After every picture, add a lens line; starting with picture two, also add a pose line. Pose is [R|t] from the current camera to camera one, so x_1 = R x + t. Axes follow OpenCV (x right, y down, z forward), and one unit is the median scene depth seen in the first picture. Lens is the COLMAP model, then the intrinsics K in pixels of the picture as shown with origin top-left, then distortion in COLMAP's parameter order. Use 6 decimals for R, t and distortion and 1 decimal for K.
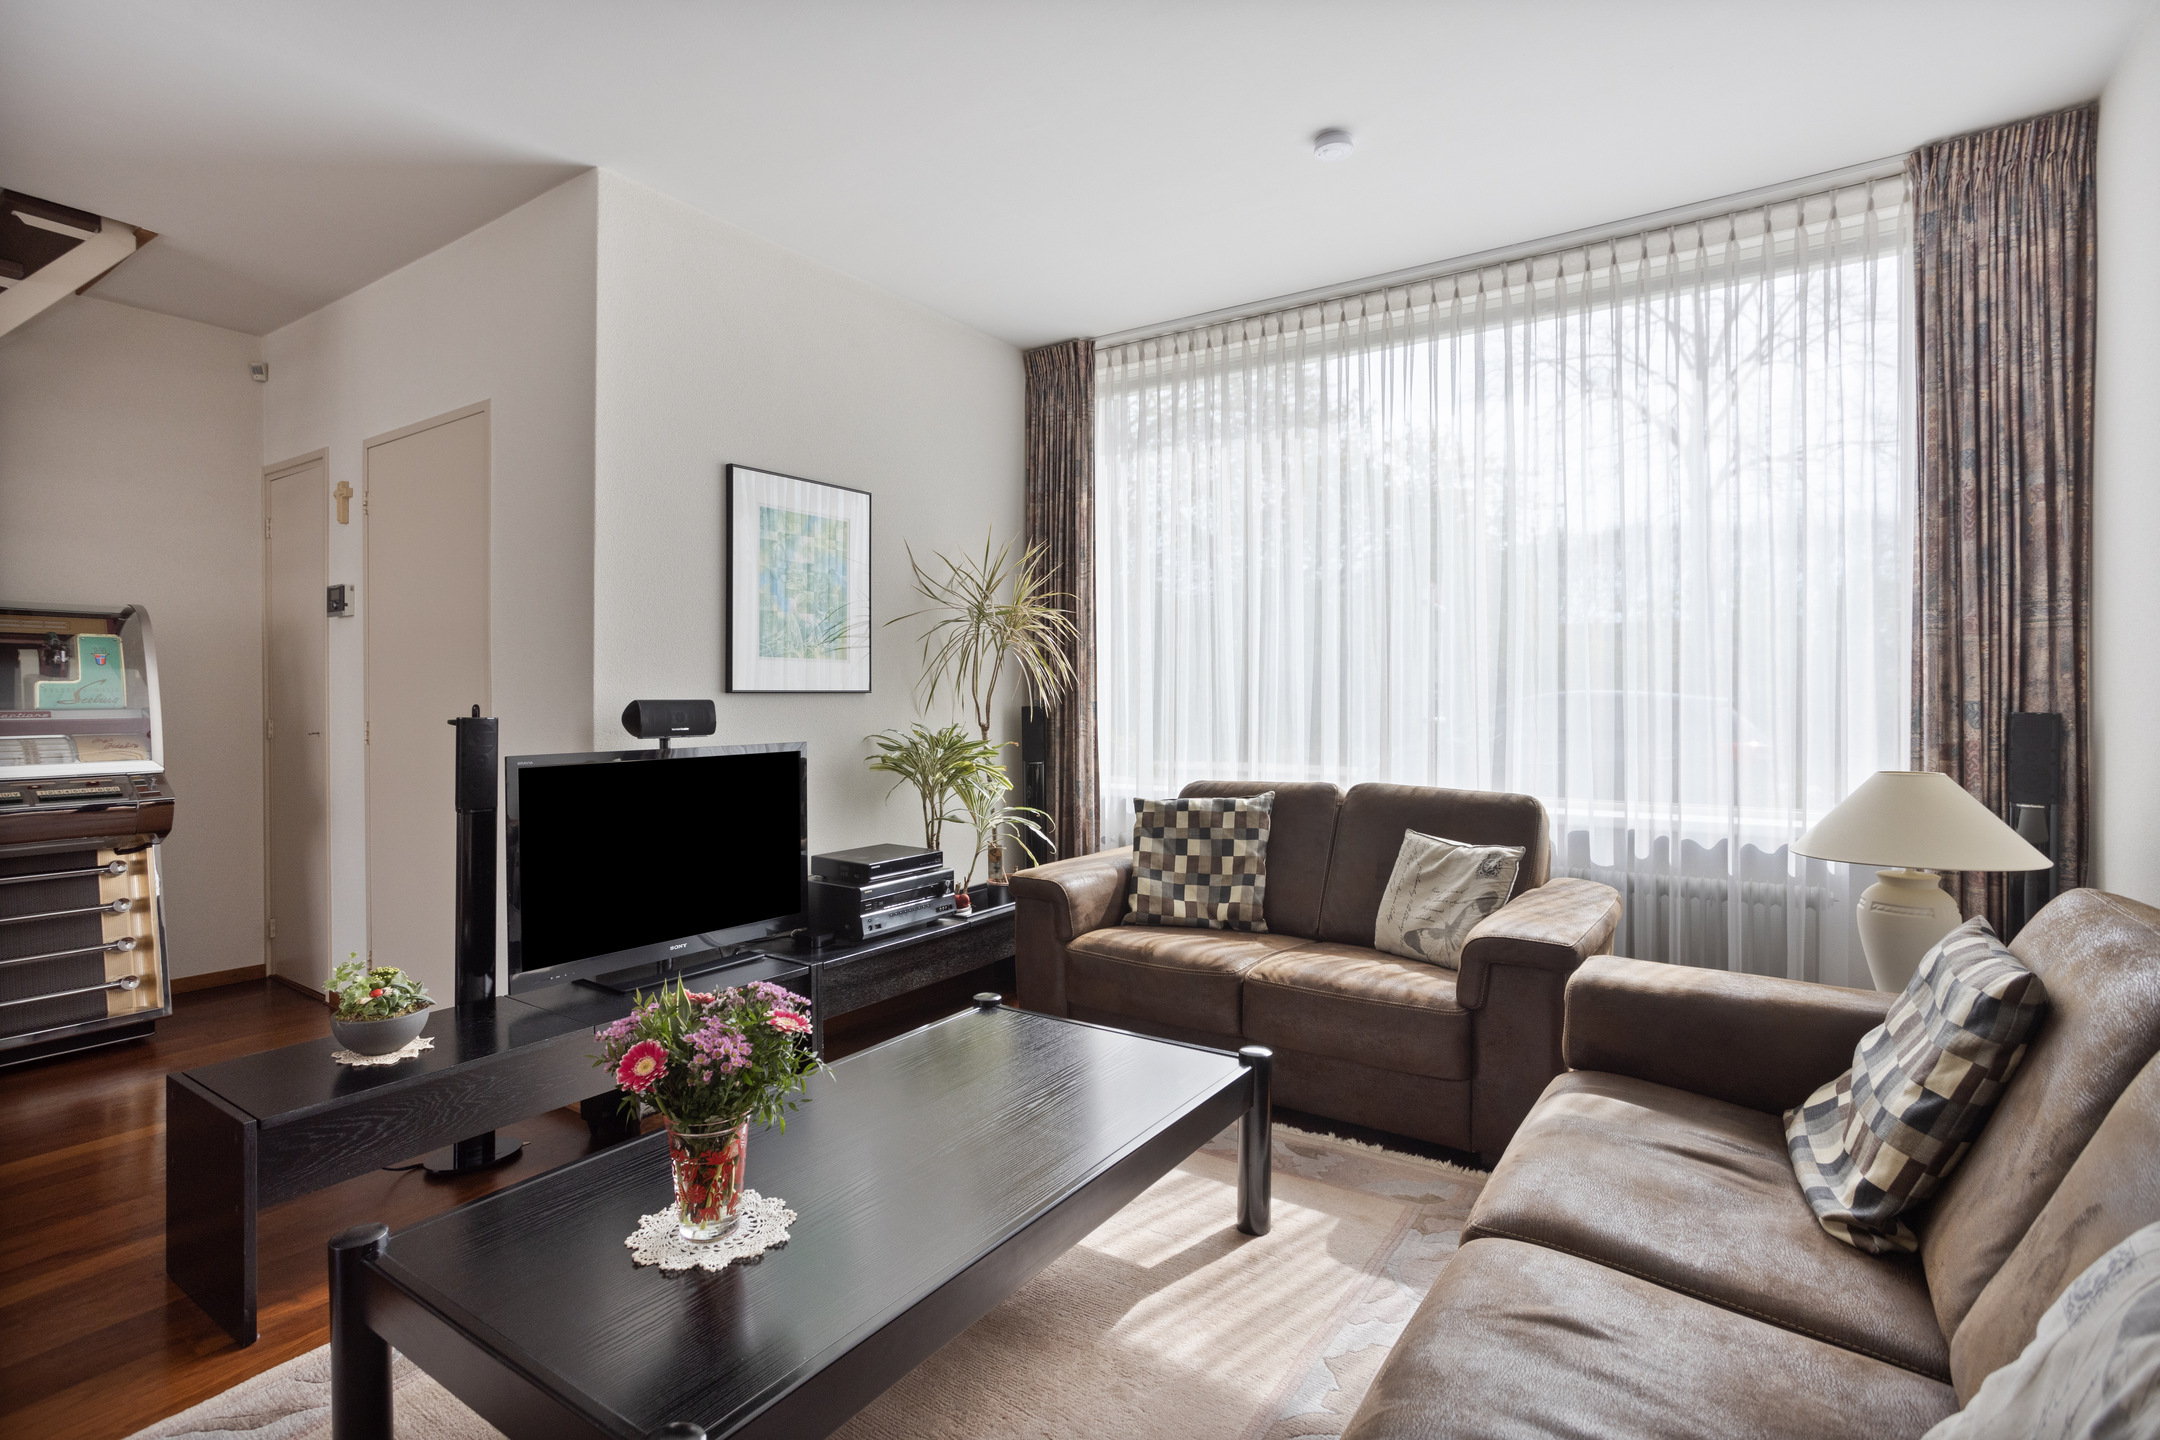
lens RADIAL K [[1033.3, 0, 1056.9], [0, 1033.3, 699.5], [0, 0, 1]] dist [-0.061049, 0.031089]
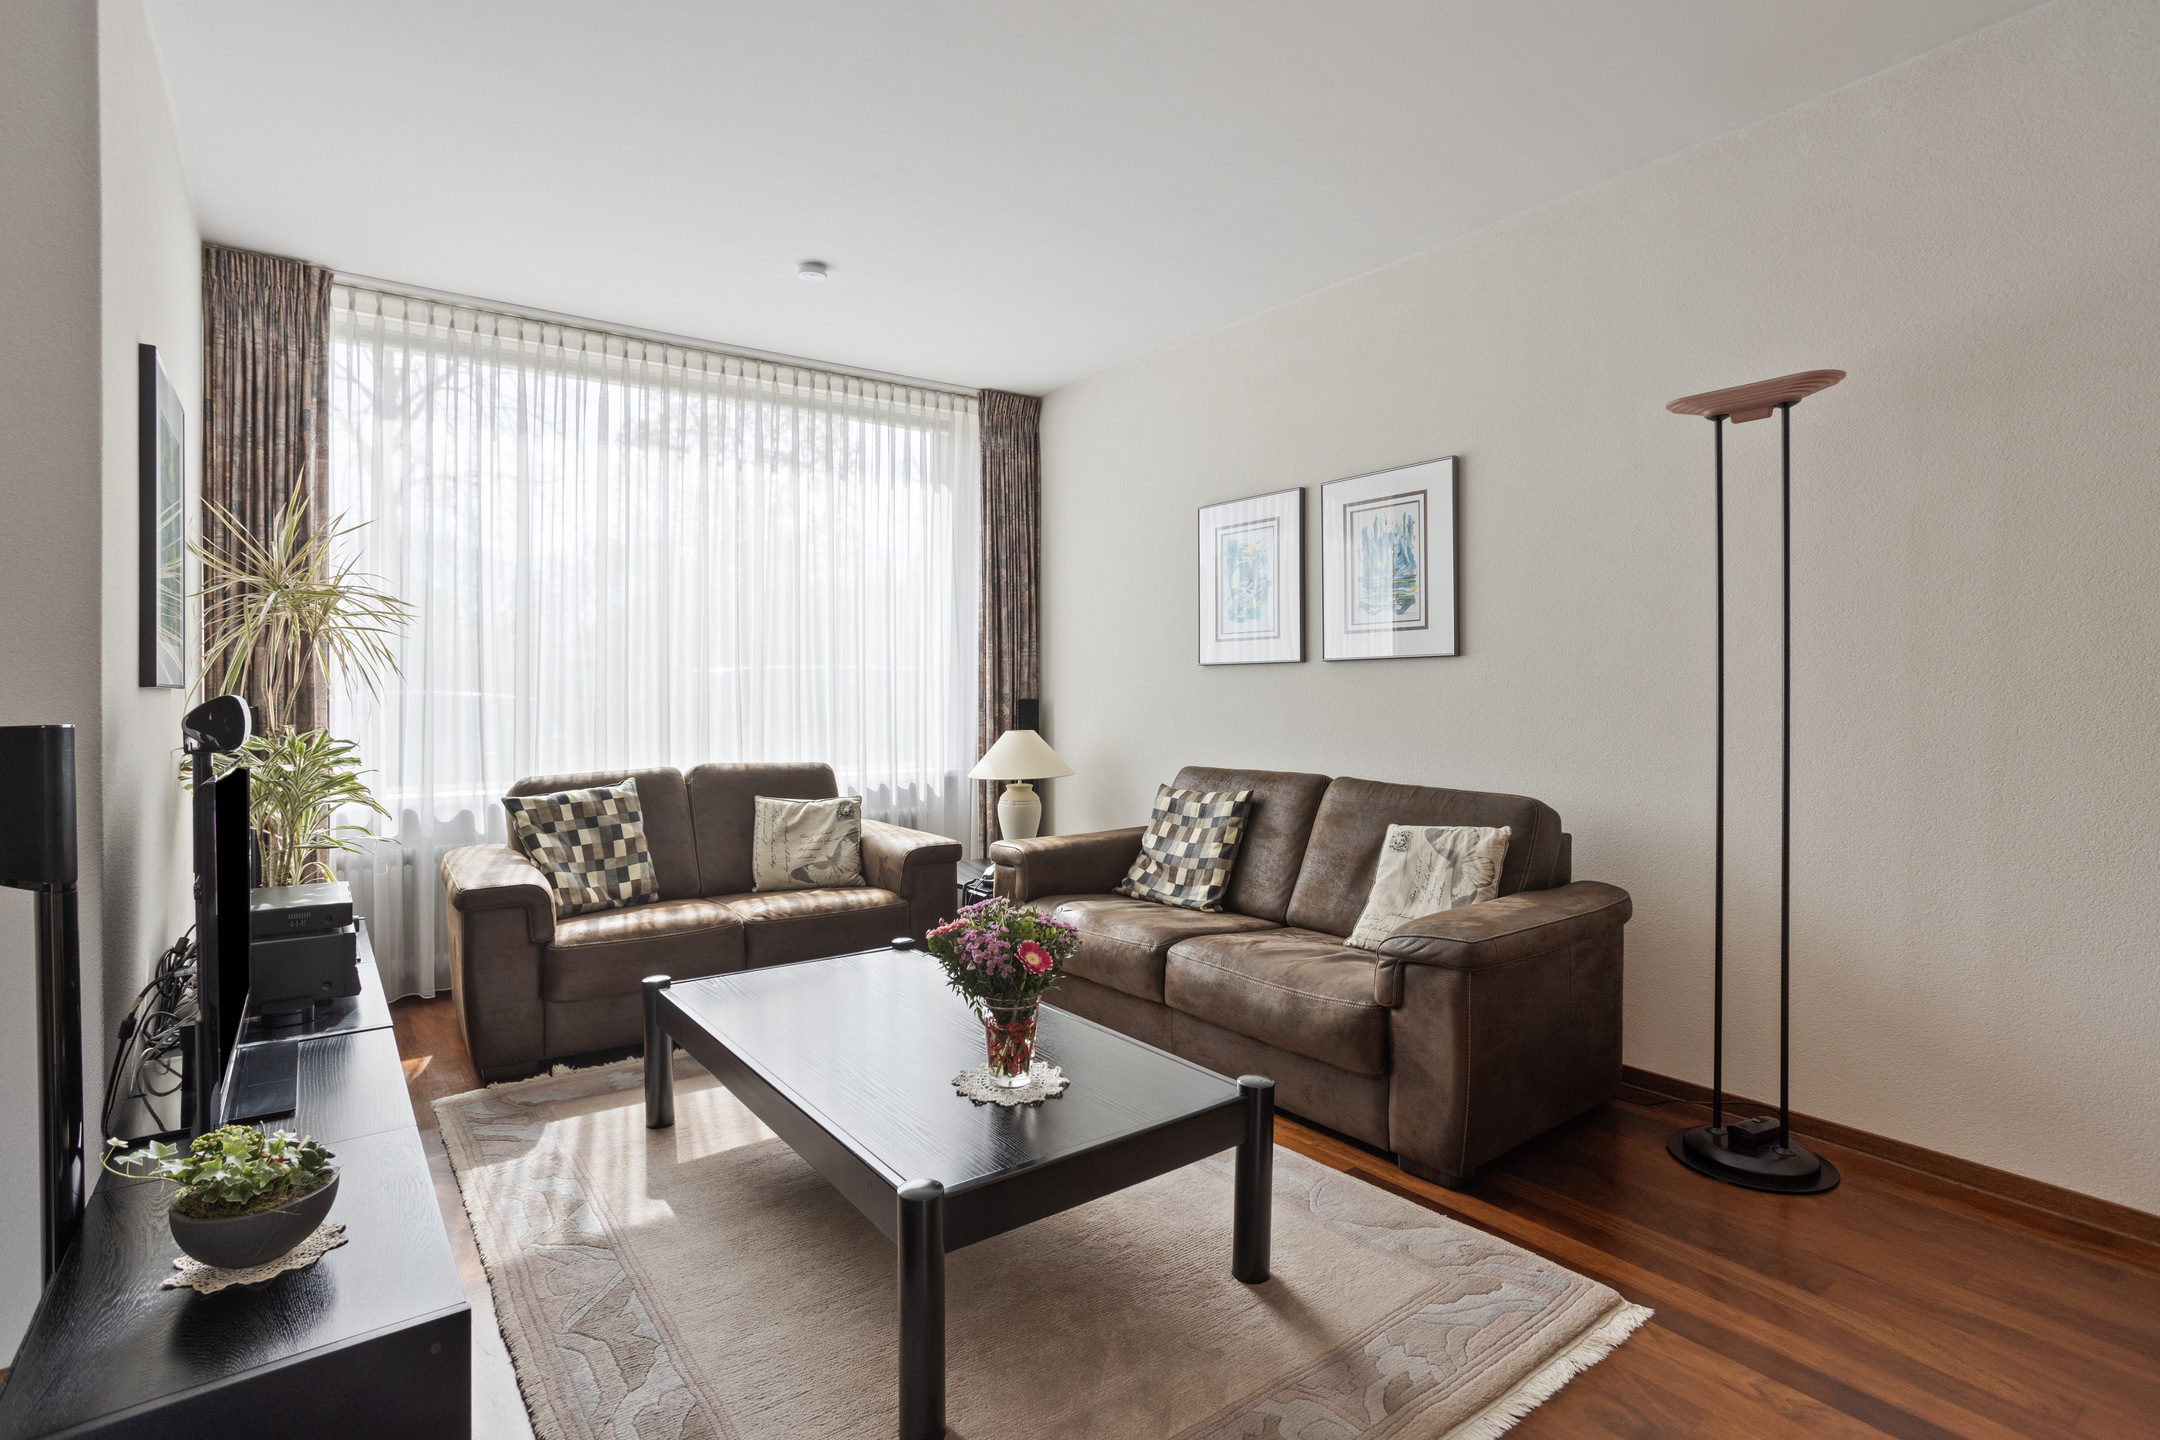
lens RADIAL K [[1033.3, 0, 1056.9], [0, 1033.3, 699.5], [0, 0, 1]] dist [-0.061049, 0.031089]
pose [[0.341002, -0.008264, 0.940026, -0.730231], [0.007902, 0.999951, 0.005924, 0.001914], [-0.940029, 0.005408, 0.341051, 0.211877]]
